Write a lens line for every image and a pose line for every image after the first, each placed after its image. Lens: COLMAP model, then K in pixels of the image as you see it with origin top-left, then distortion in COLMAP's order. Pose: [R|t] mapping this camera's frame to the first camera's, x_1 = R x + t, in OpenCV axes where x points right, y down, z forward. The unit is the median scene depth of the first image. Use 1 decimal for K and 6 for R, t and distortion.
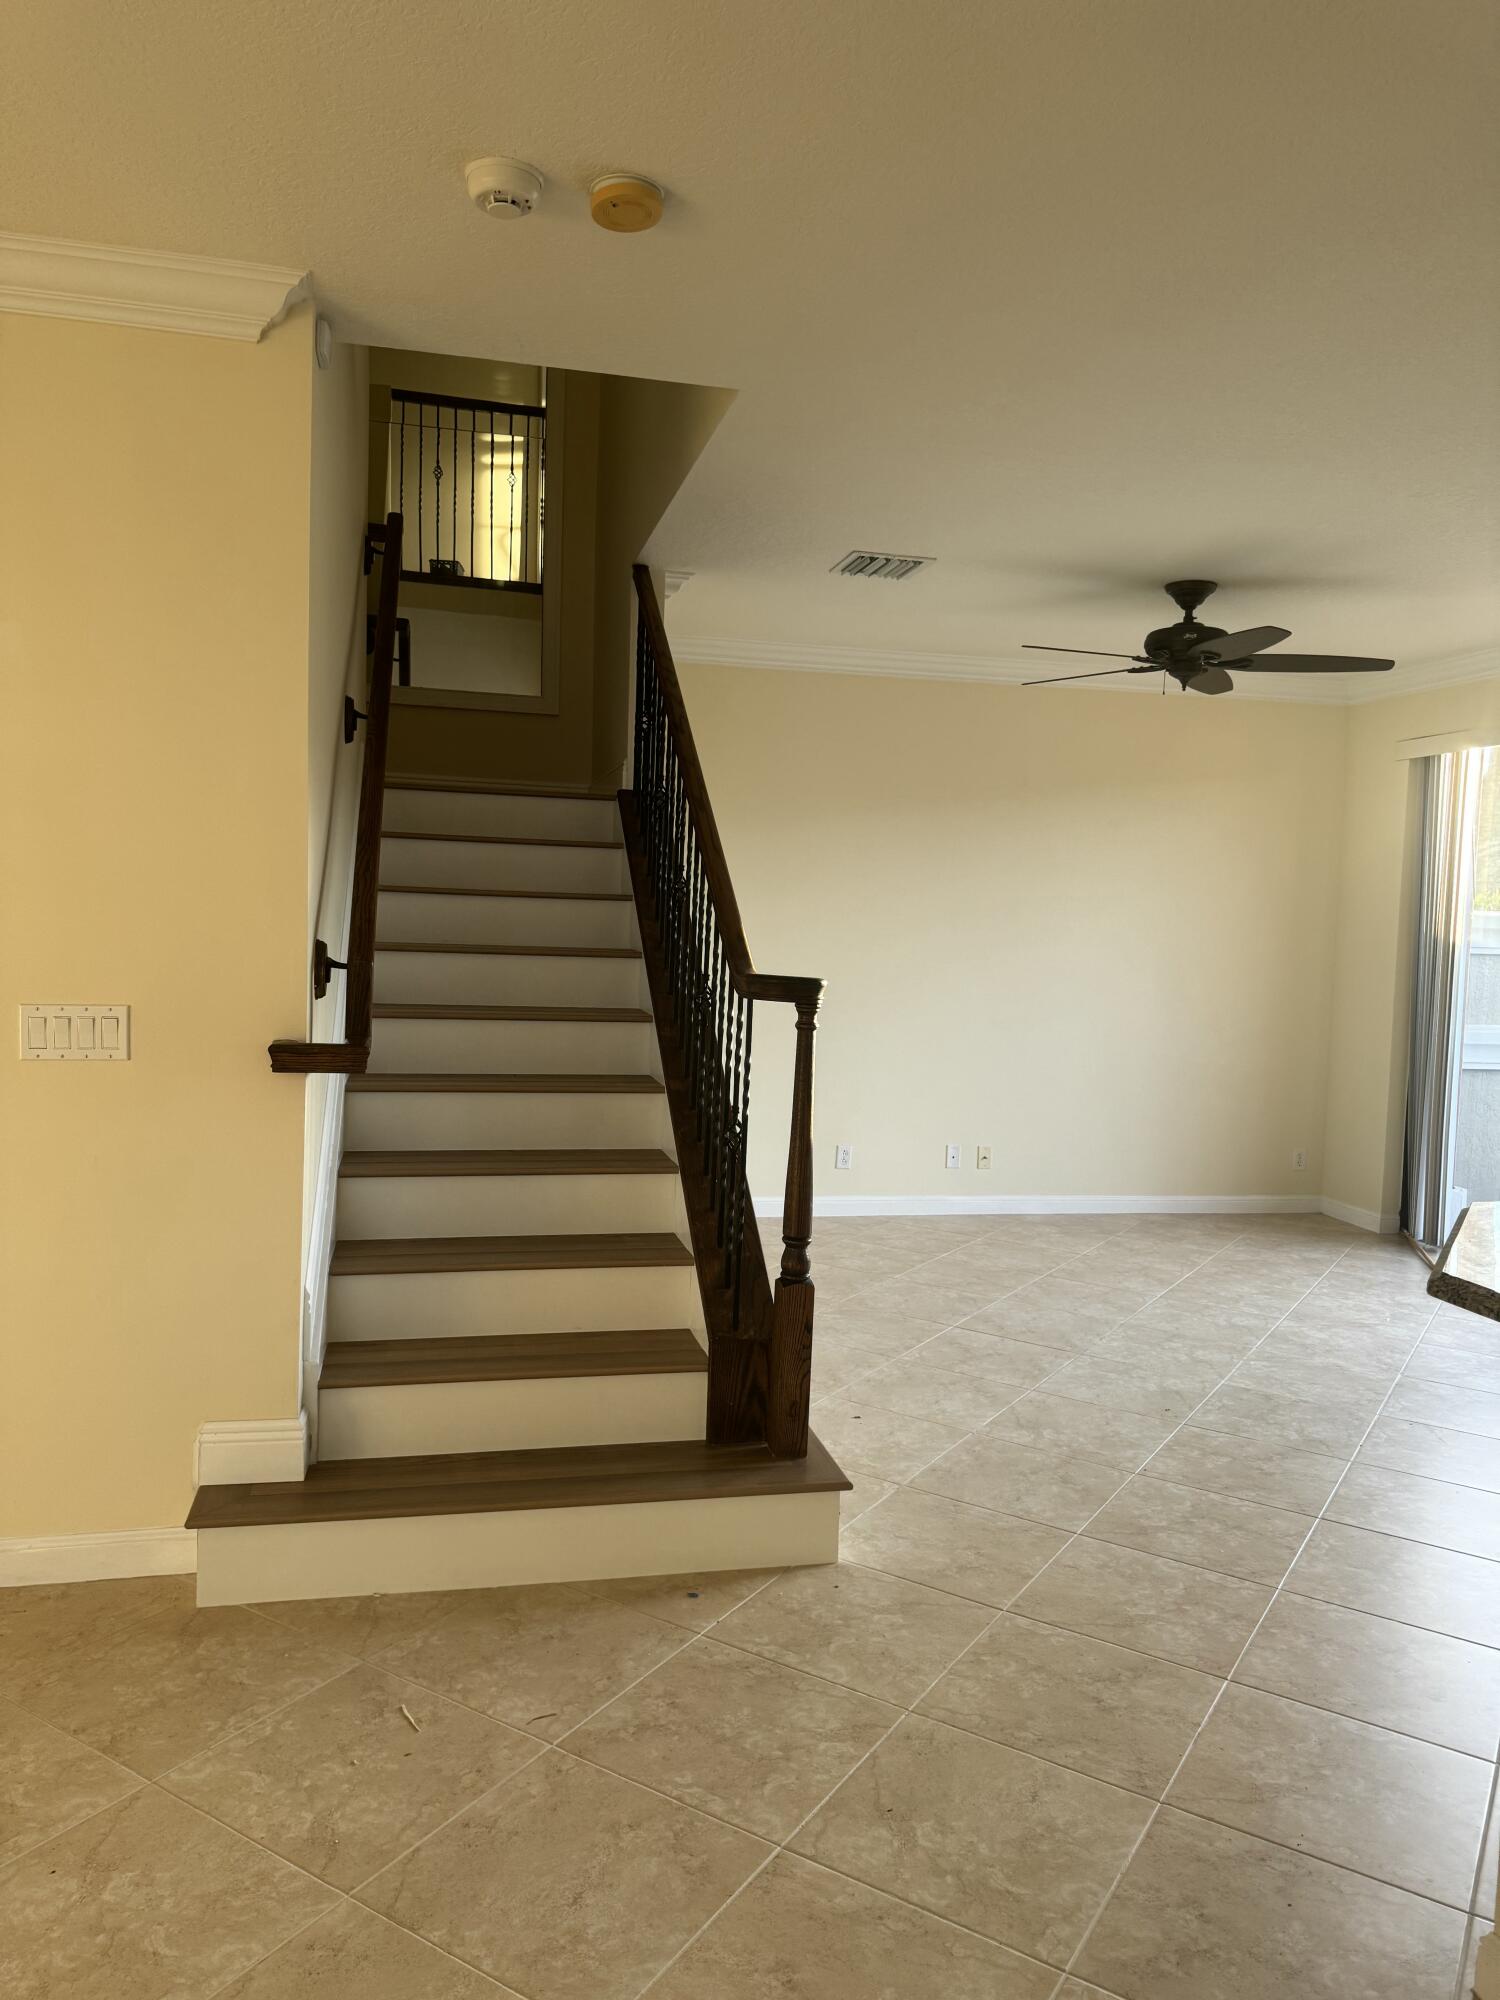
lens RADIAL K [[1424.4, 0, 750.0], [0, 1424.4, 1000.8], [0, 0, 1]] dist [0.032525, -0.006977]
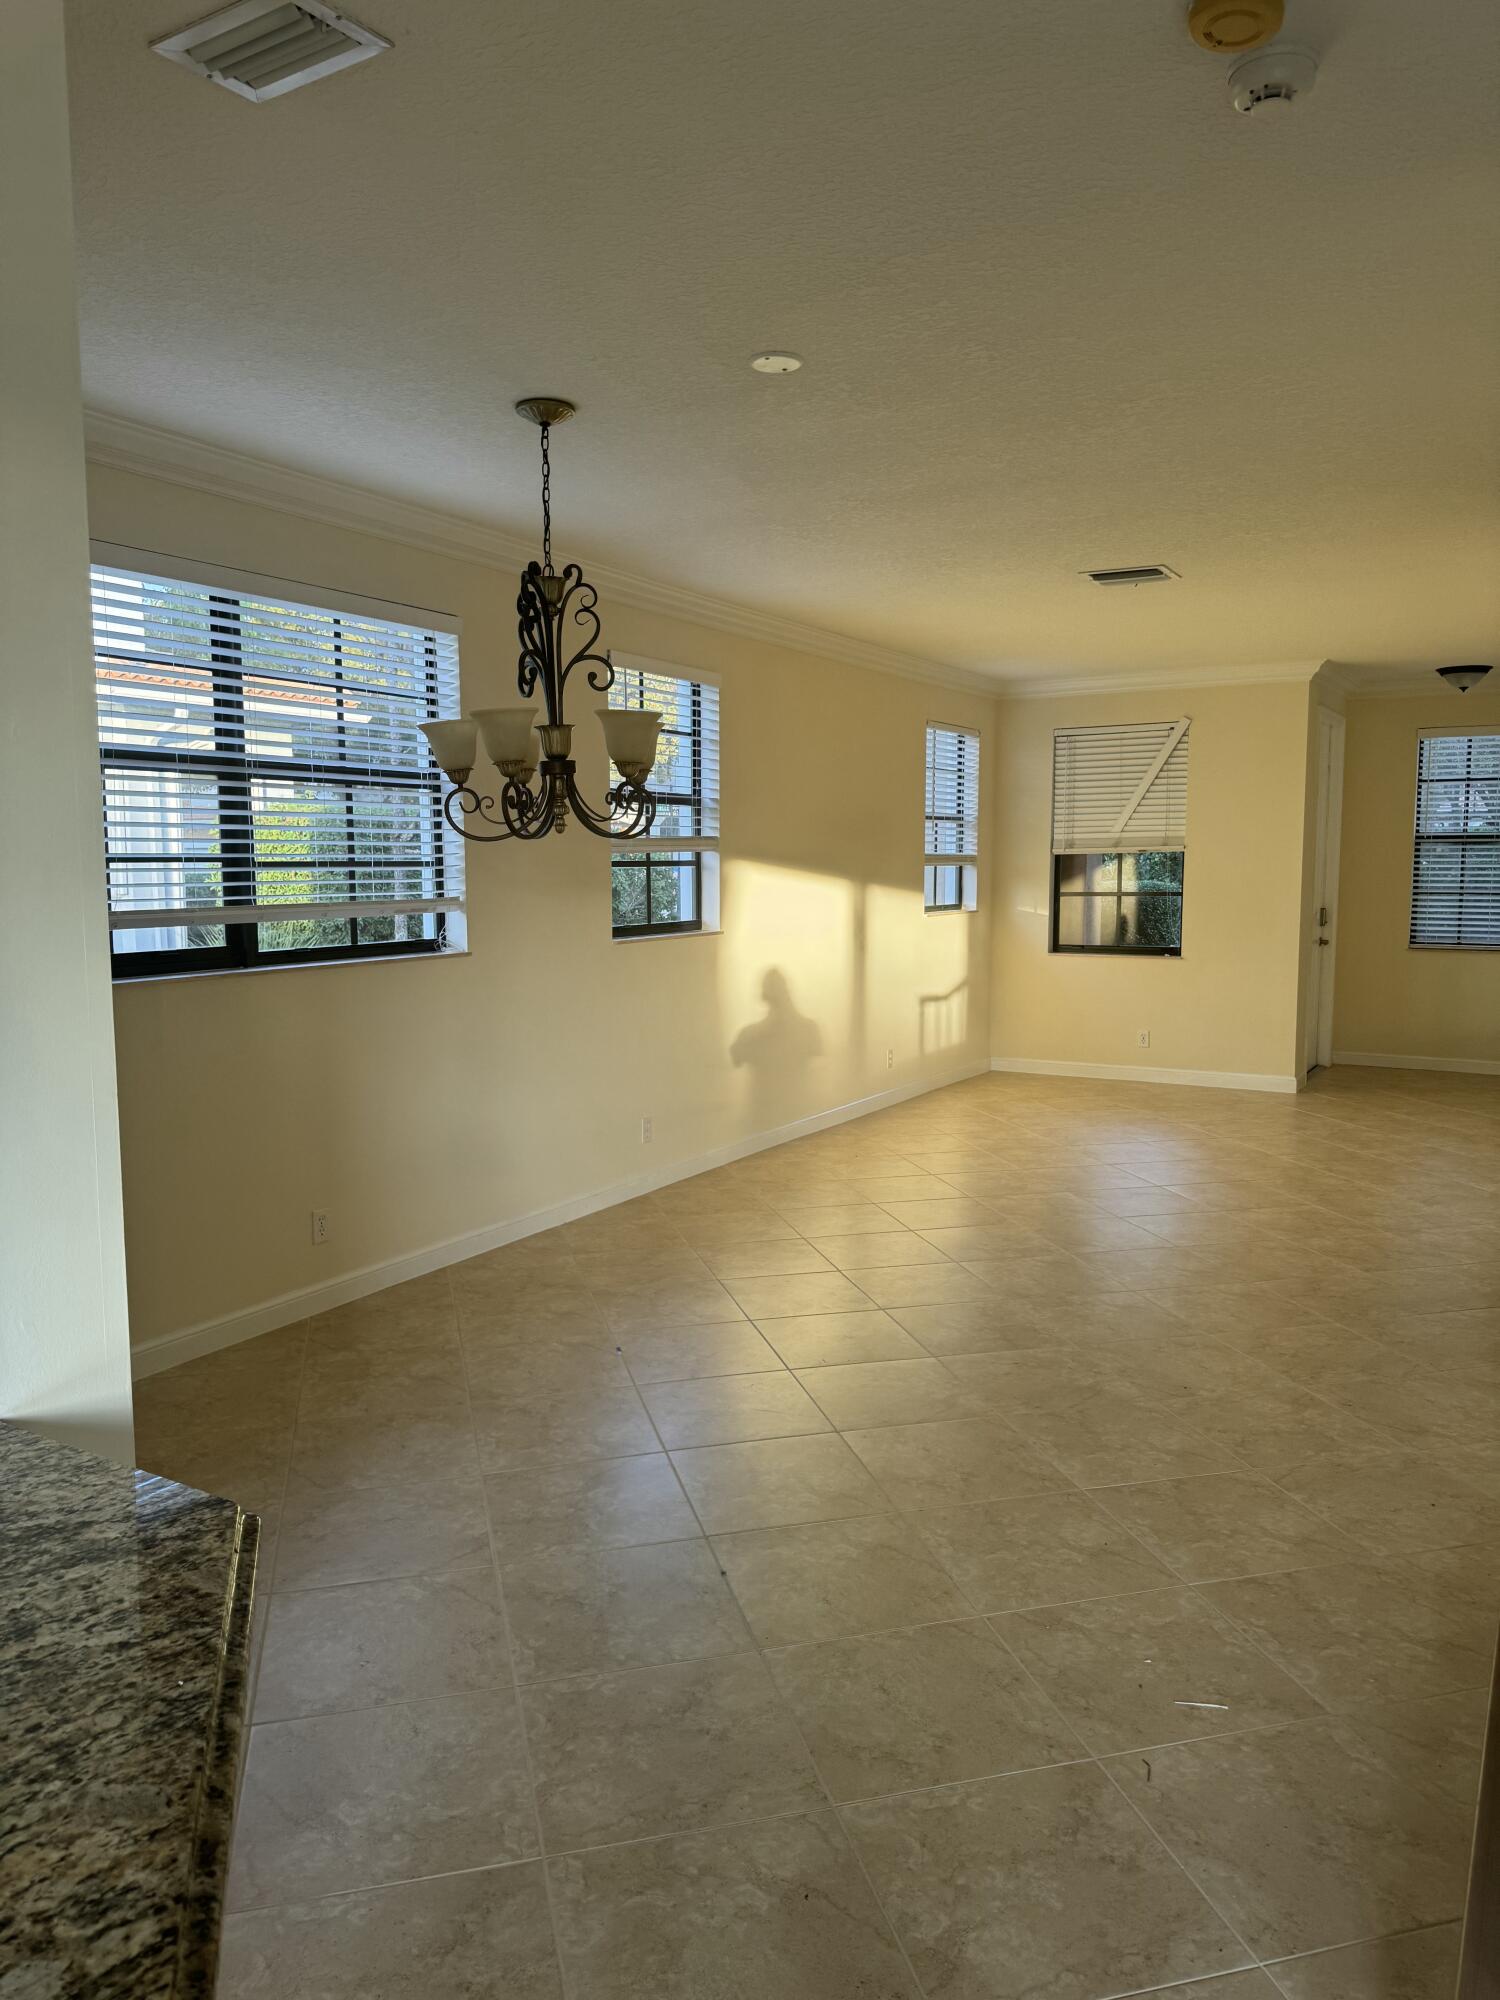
lens RADIAL K [[1424.4, 0, 750.4], [0, 1424.4, 1004.9], [0, 0, 1]] dist [0.032525, -0.006977]
pose [[-0.685066, 0.037821, -0.727498, 0.751122], [-0.068162, 0.990942, 0.115703, -0.085238], [0.725285, 0.128852, -0.676283, 1.511134]]
